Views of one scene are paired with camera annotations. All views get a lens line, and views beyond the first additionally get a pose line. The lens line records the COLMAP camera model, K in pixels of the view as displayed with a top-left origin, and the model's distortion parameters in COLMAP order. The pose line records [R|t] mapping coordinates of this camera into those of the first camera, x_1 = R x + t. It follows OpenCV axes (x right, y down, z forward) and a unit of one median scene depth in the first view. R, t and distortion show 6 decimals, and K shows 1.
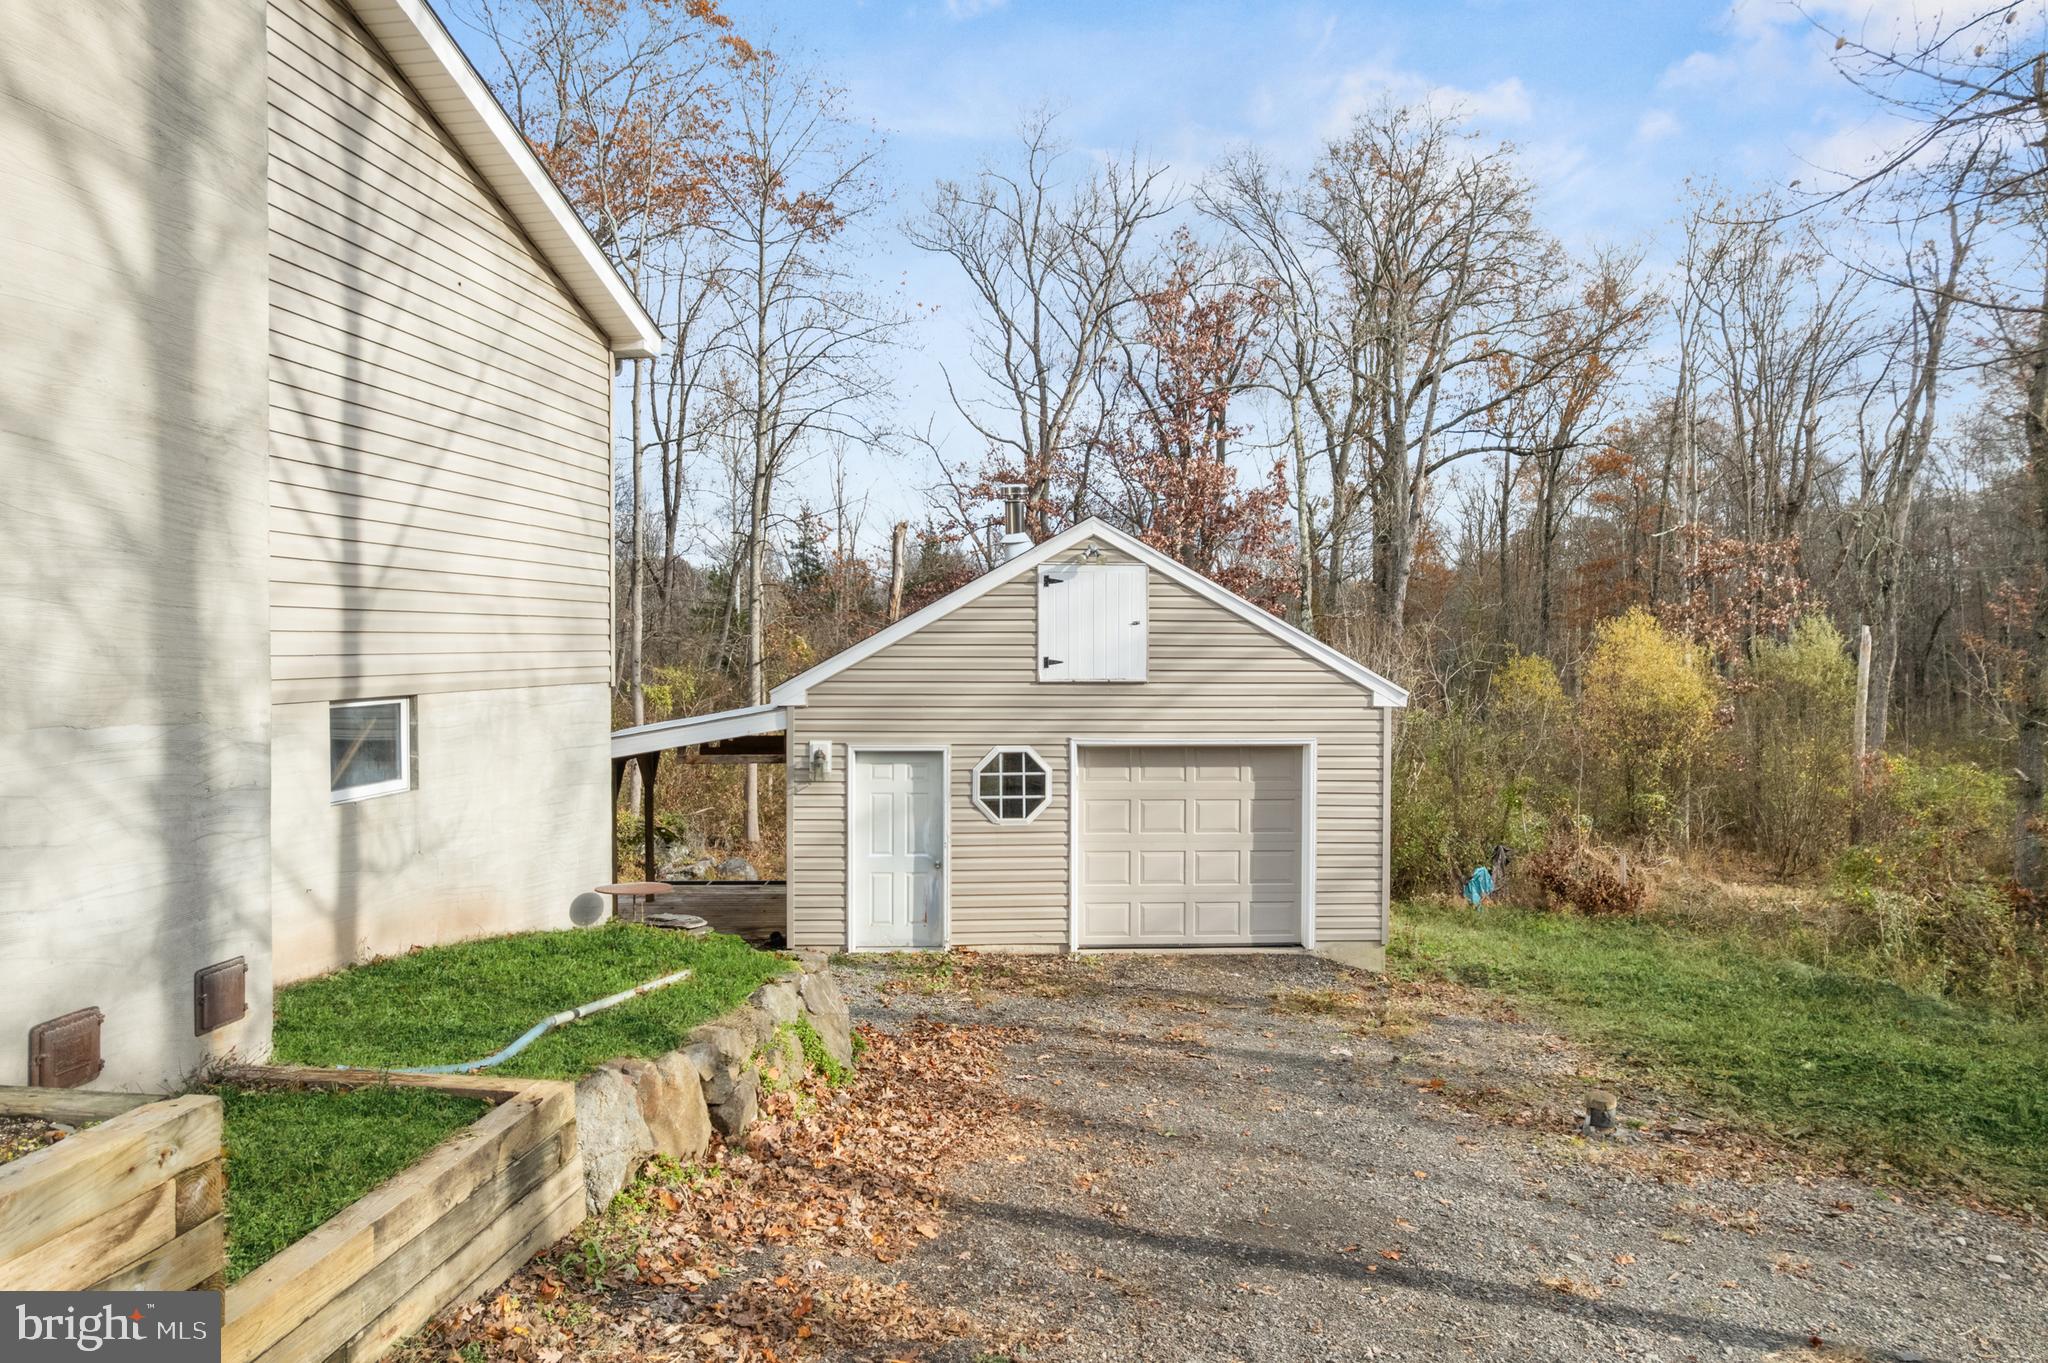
lens RADIAL K [[1317.7, 0, 1021.0], [0, 1317.7, 670.9], [0, 0, 1]] dist [-0.075423, 0.062885]
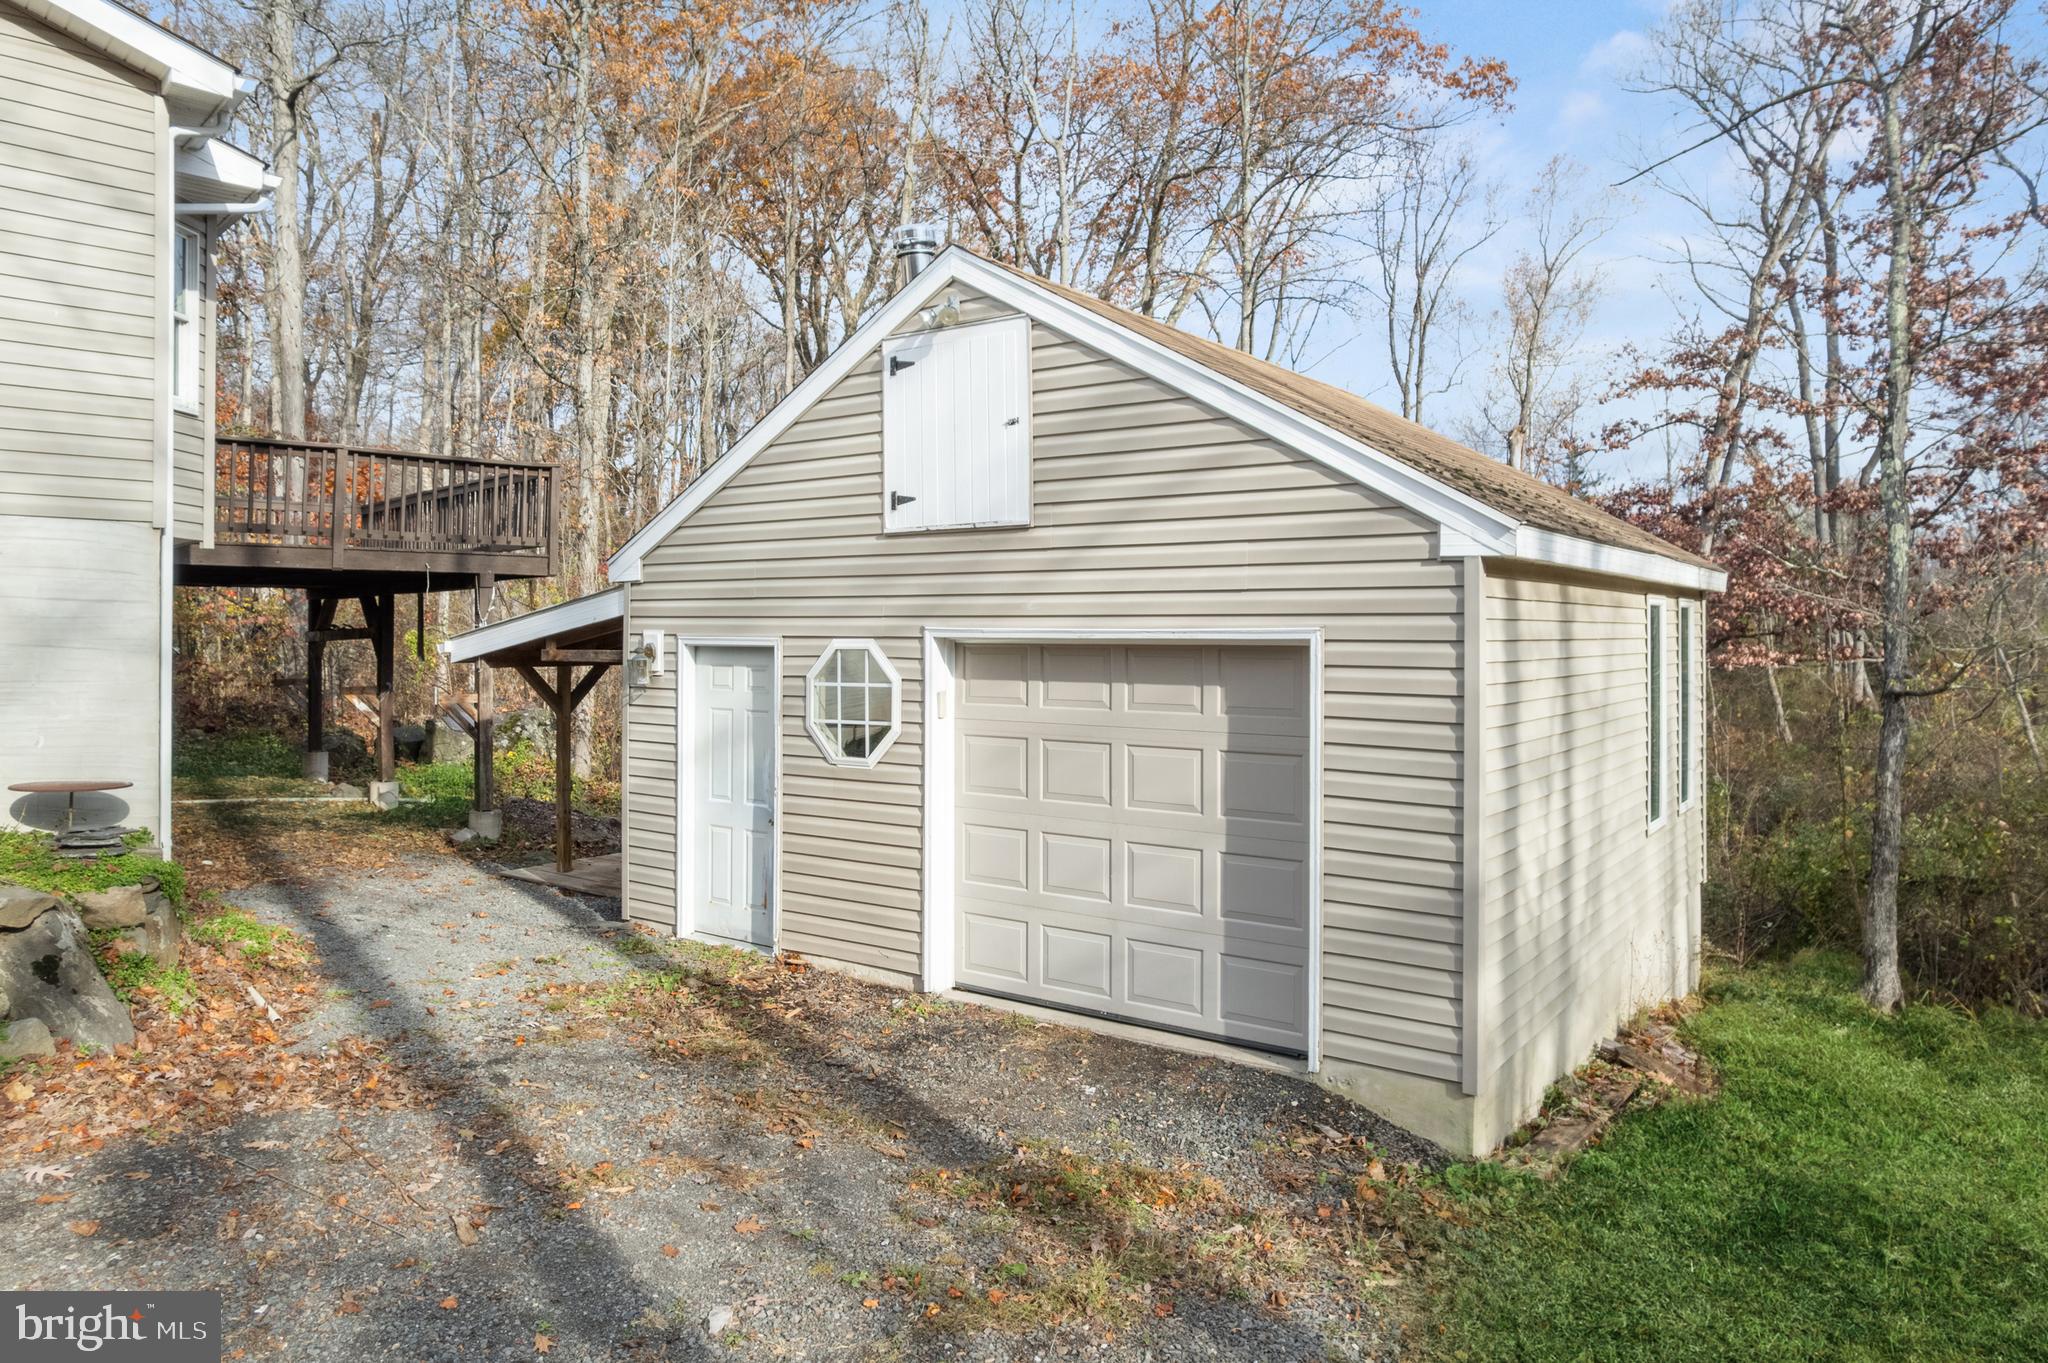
lens RADIAL K [[1320.2, 0, 1021.6], [0, 1320.2, 617.7], [0, 0, 1]] dist [-0.049173, 0.061740]
pose [[0.788477, -0.005700, -0.615037, 0.435767], [-0.008754, 0.999752, -0.020488, 0.058819], [0.615001, 0.021538, 0.788232, 0.560362]]
